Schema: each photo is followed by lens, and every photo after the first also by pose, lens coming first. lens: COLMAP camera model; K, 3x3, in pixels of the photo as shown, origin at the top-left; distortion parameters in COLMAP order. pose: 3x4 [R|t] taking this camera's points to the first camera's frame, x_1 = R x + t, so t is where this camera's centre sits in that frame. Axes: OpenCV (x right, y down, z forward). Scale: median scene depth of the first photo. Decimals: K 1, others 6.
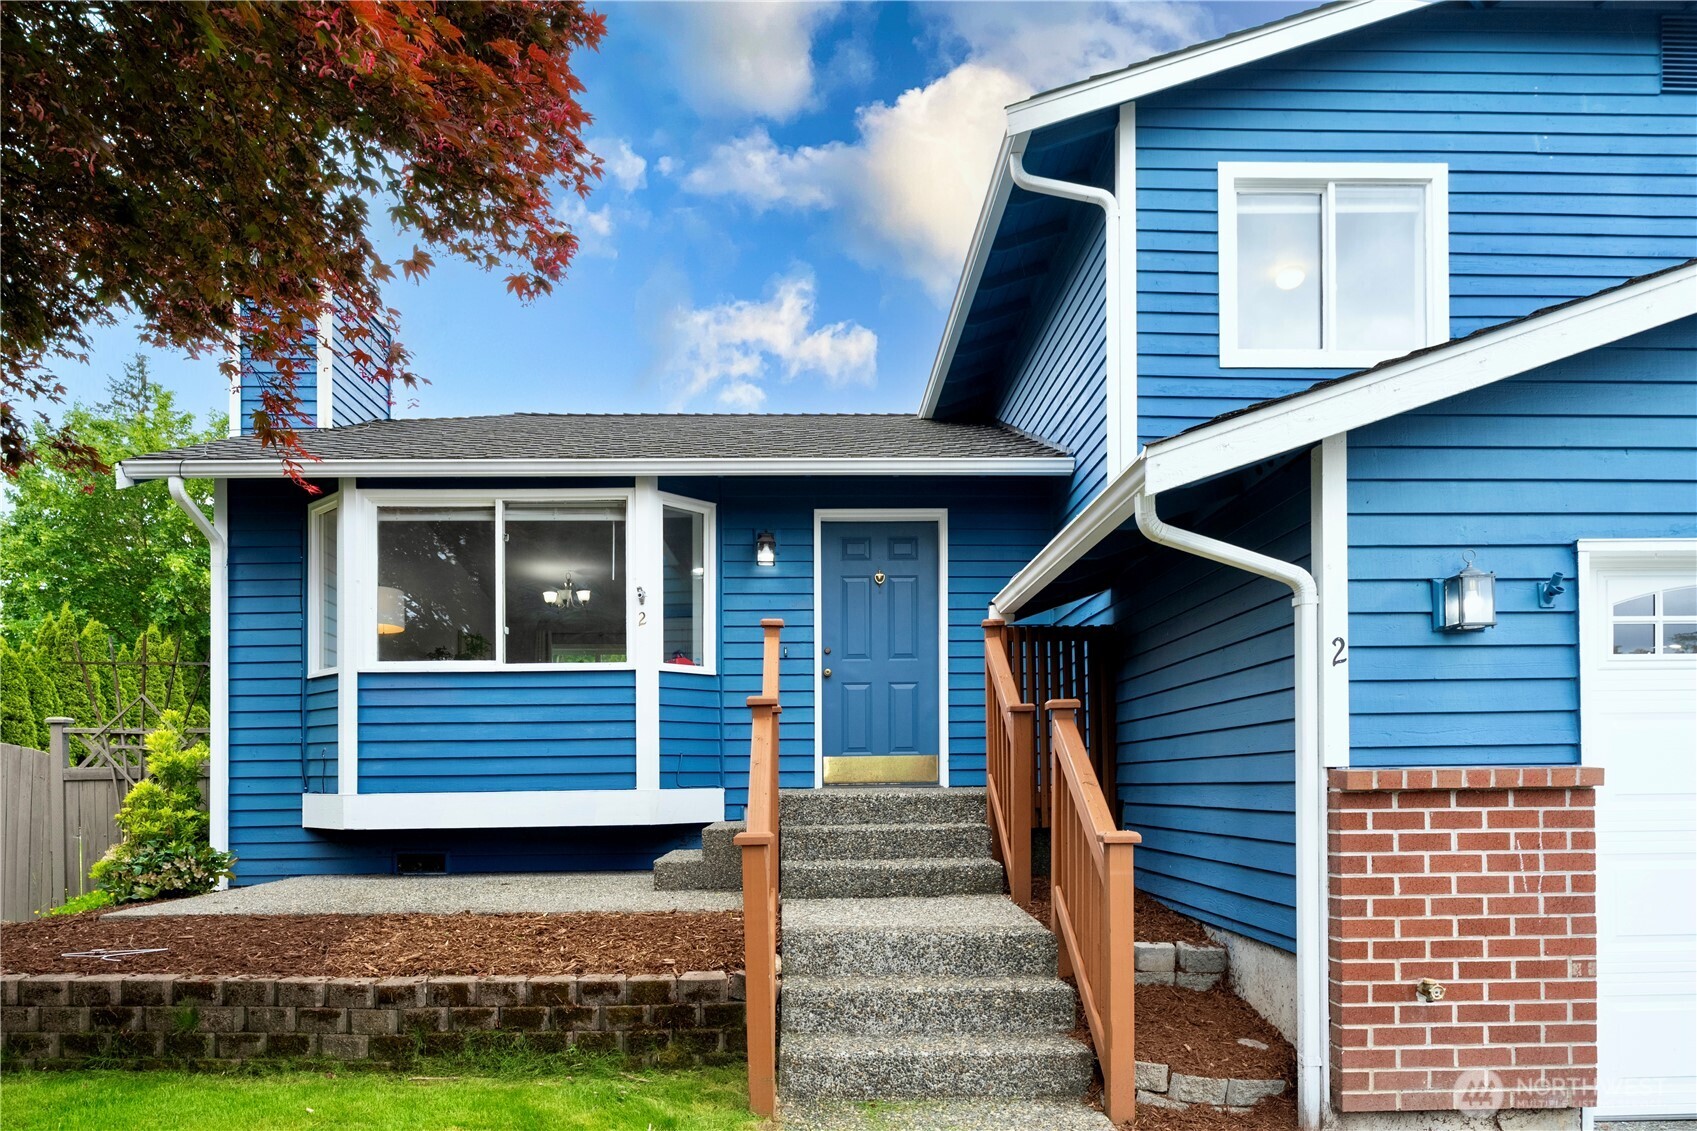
lens RADIAL K [[599.8, 0, 849.9], [0, 599.8, 652.3], [0, 0, 1]] dist [0.001305, 0.000072]
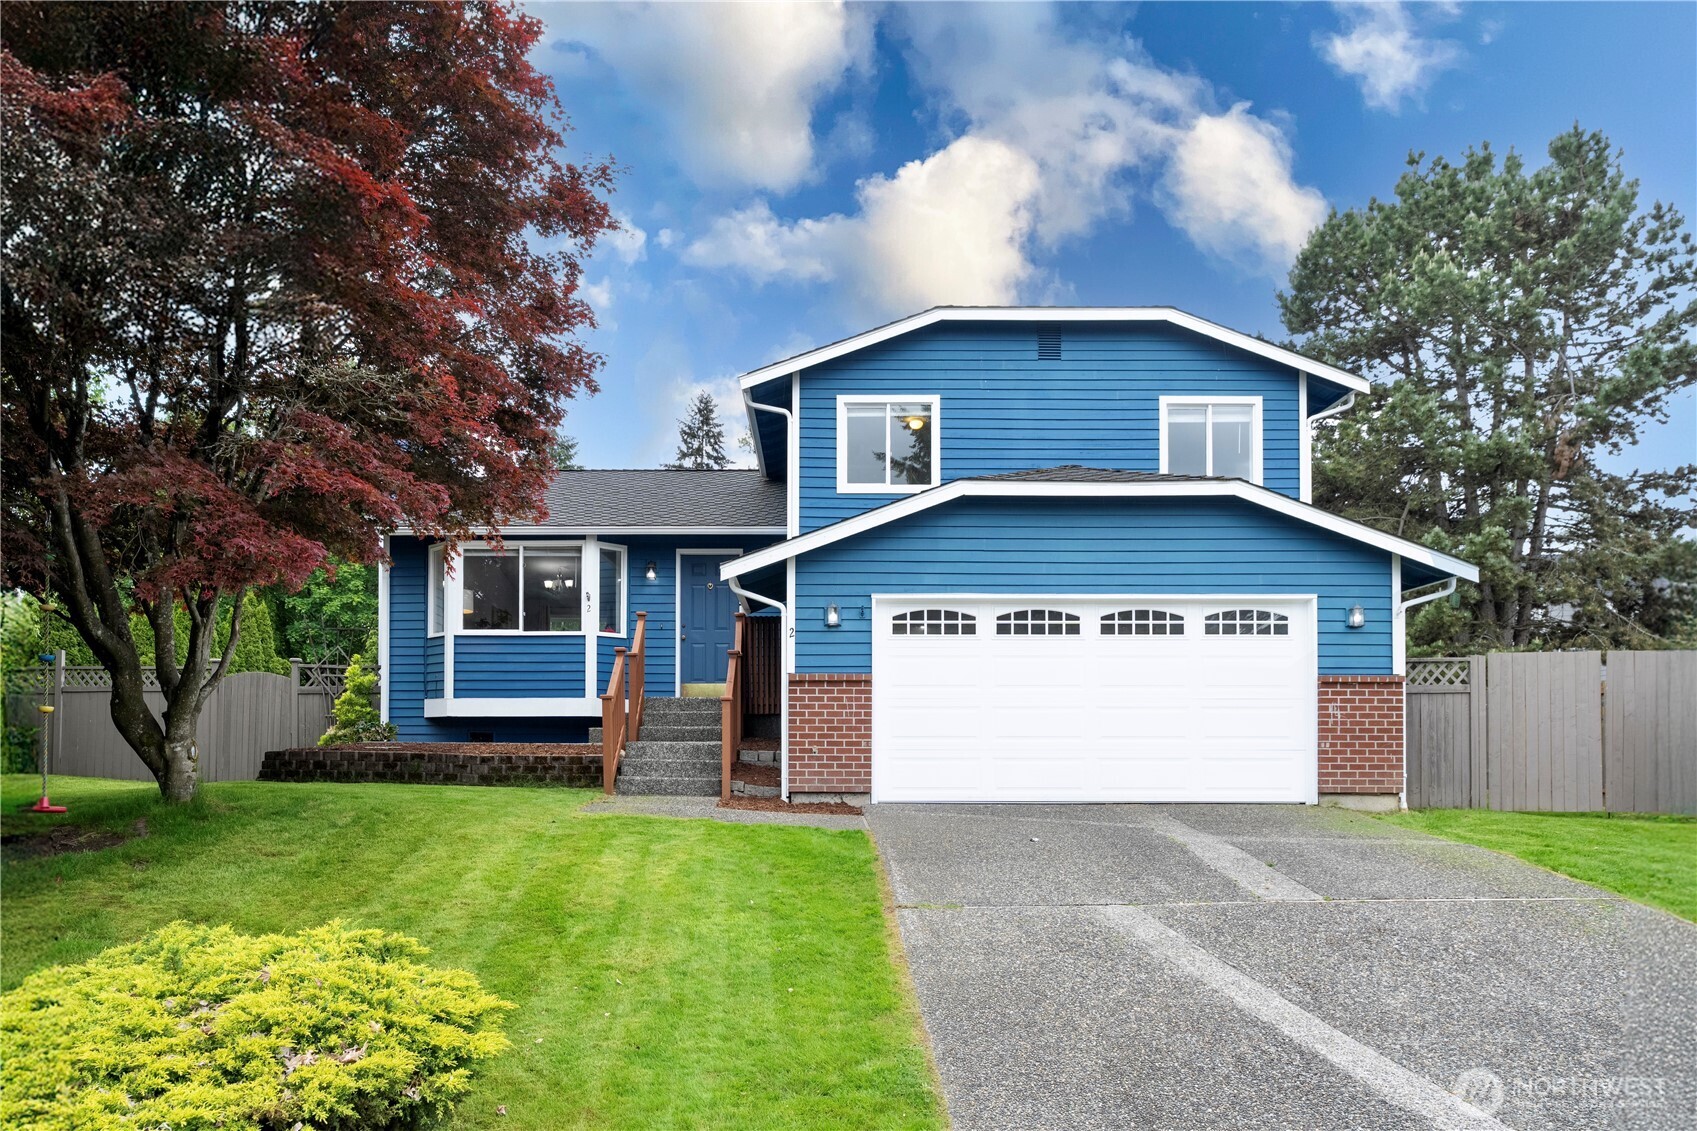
lens RADIAL K [[1145.0, 0, 843.0], [0, 1145.0, 571.8], [0, 0, 1]] dist [0.000546, 0.003417]
pose [[0.973409, -0.003892, -0.229040, 1.543833], [-0.000251, 0.999837, -0.018057, -0.129352], [0.229073, 0.017635, 0.973249, -2.858722]]
